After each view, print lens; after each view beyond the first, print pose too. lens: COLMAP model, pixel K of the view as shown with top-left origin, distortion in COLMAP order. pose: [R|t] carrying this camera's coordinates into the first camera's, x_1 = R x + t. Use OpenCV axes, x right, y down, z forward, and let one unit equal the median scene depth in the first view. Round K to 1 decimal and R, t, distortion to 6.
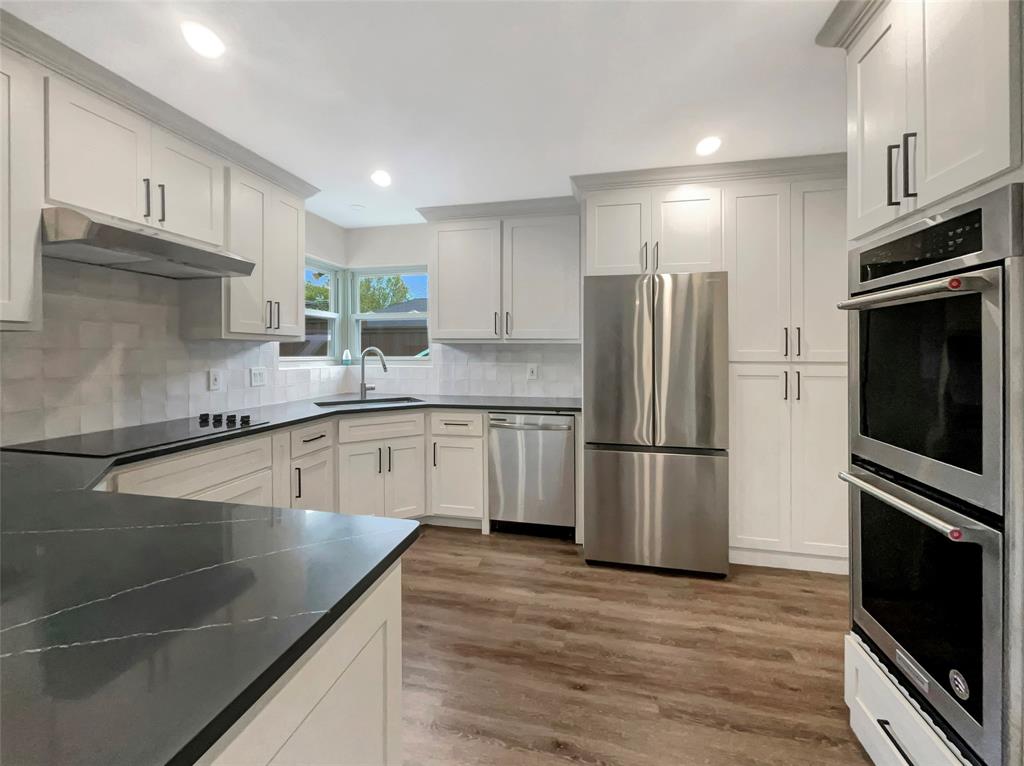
lens RADIAL K [[426.2, 0, 505.8], [0, 426.2, 362.2], [0, 0, 1]] dist [0.000389, 0.000352]
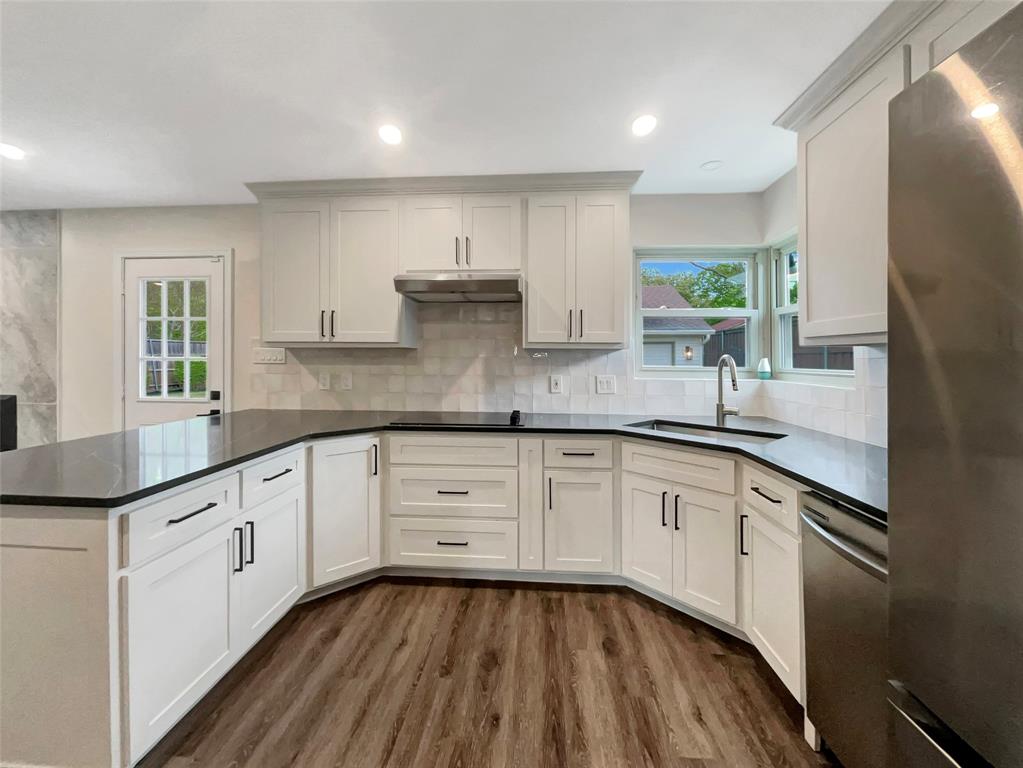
lens RADIAL K [[433.3, 0, 497.8], [0, 433.3, 362.1], [0, 0, 1]] dist [-0.001346, 0.000043]
pose [[0.141379, 0.003407, -0.989950, 0.375161], [-0.029804, 0.999555, -0.000817, -0.010190], [0.989507, 0.029620, 0.141417, 0.575203]]
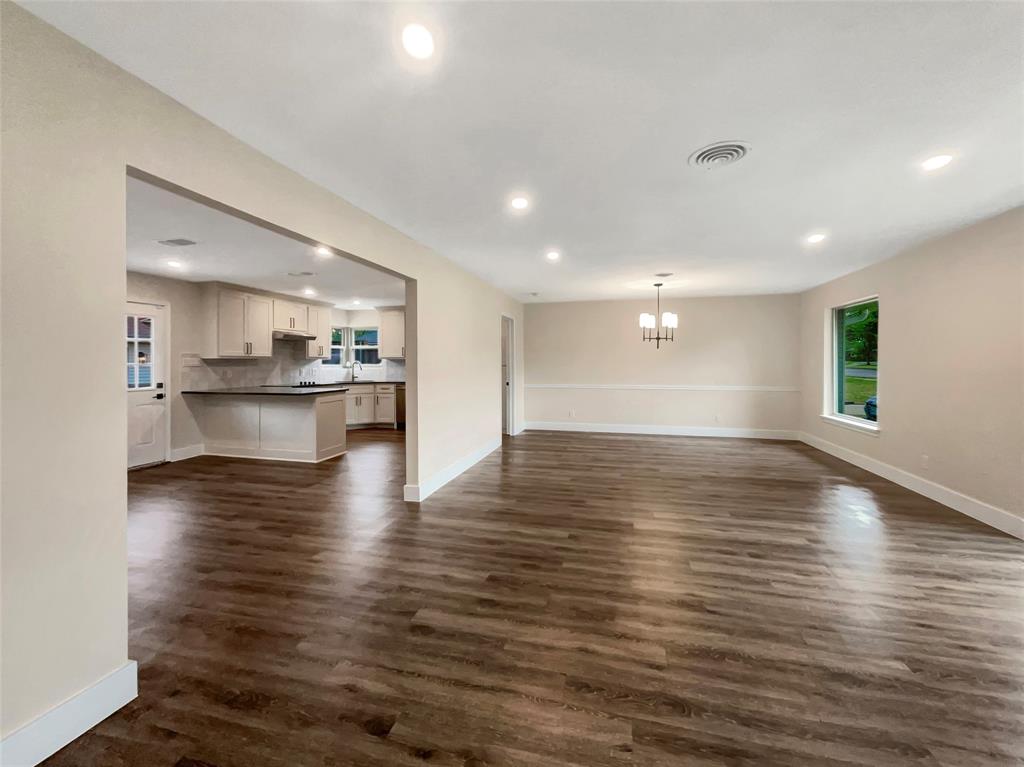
lens RADIAL K [[426.2, 0, 505.8], [0, 426.2, 362.7], [0, 0, 1]] dist [0.000389, 0.000352]
pose [[0.998720, -0.006353, -0.050171, 0.787517], [0.005278, 0.999754, -0.021540, 0.040013], [0.050295, 0.021247, 0.998508, -1.675213]]
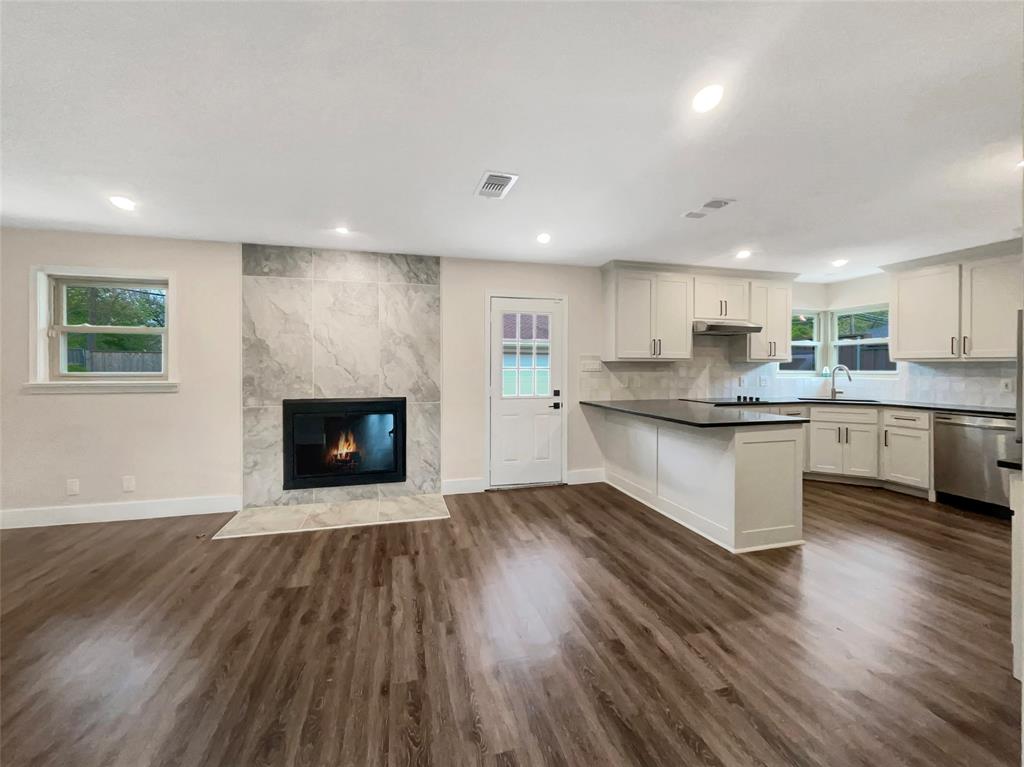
lens RADIAL K [[426.2, 0, 505.8], [0, 426.2, 362.7], [0, 0, 1]] dist [0.000389, 0.000352]
pose [[0.472439, -0.008897, -0.881319, 0.505419], [-0.022613, 0.999498, -0.022212, 0.019445], [0.881073, 0.030423, 0.472000, -0.838736]]
